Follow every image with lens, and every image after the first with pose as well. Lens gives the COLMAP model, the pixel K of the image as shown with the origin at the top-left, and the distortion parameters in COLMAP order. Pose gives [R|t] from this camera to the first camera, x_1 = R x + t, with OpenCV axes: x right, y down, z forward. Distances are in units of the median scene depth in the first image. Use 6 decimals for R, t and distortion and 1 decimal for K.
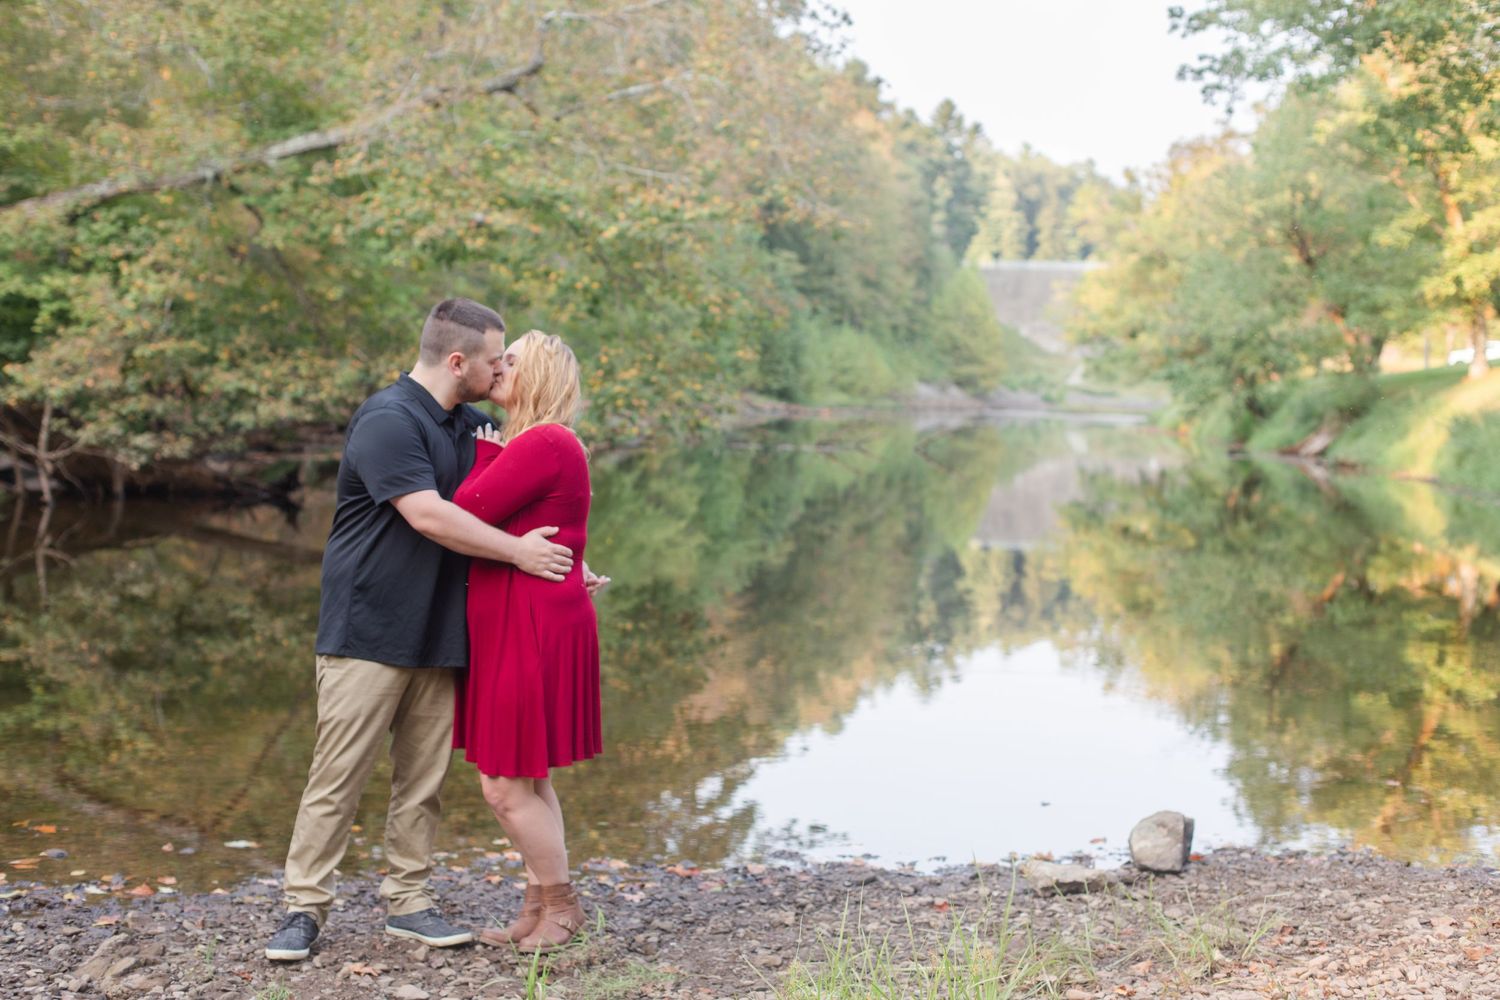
lens RADIAL K [[2371.6, 0, 742.6], [0, 2371.6, 499.2], [0, 0, 1]] dist [0.011820, 0.000000]
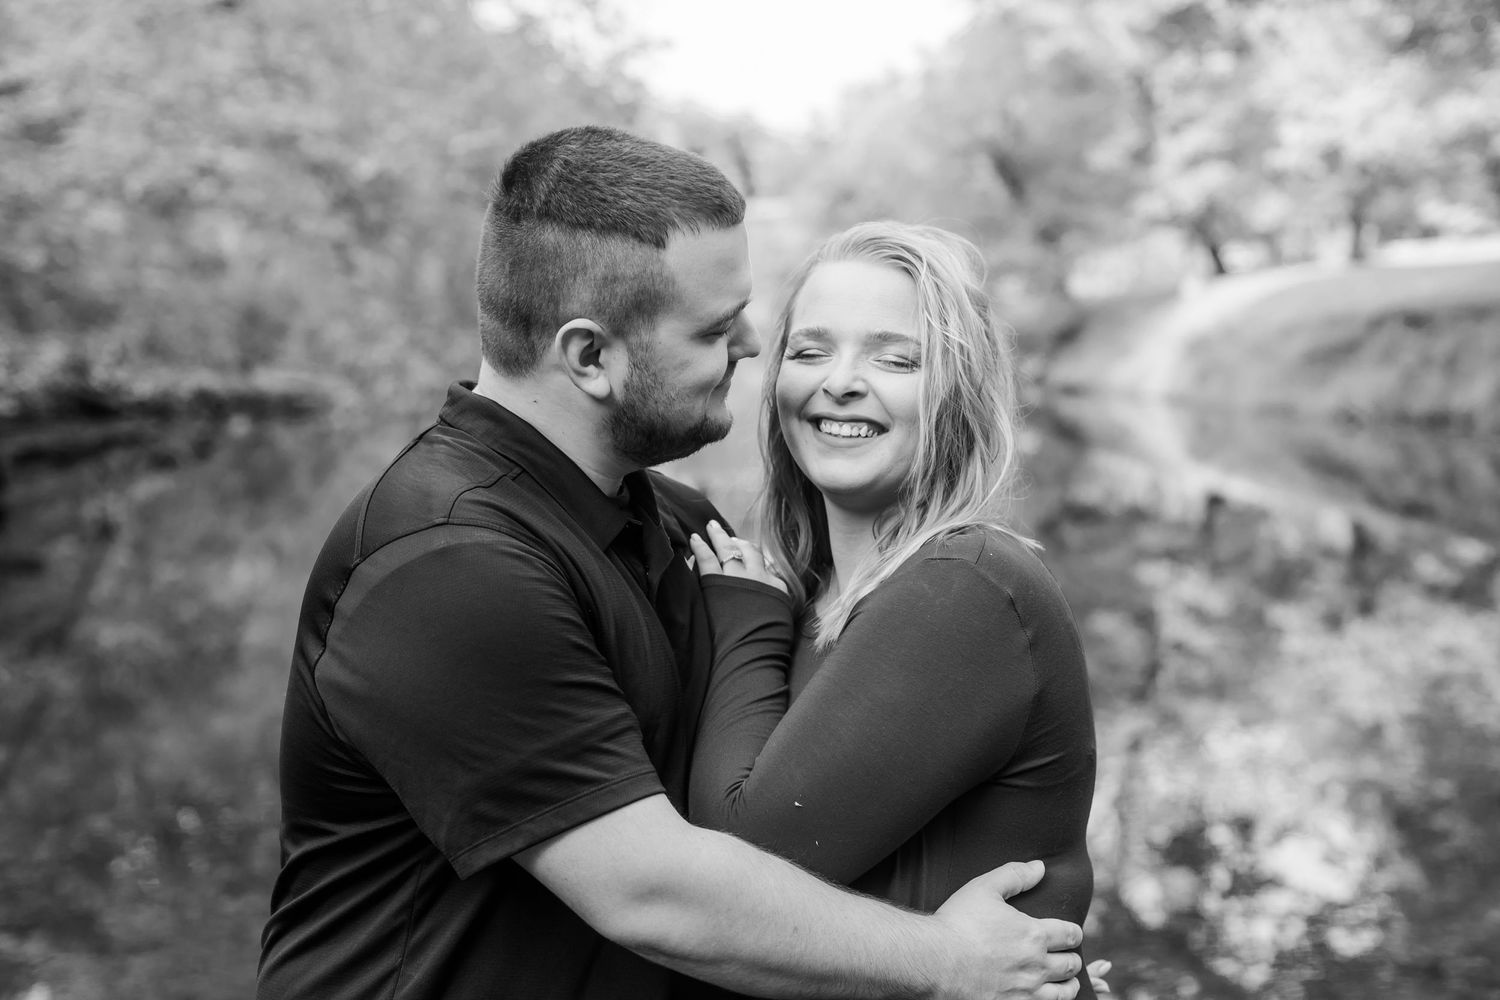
lens RADIAL K [[2371.6, 0, 761.4], [0, 2371.6, 503.3], [0, 0, 1]] dist [0.011820, 0.000000]
pose [[0.989882, -0.064009, 0.126634, -0.030246], [0.061012, 0.997761, 0.027409, -0.009141], [-0.128105, -0.019406, 0.991571, 0.144200]]
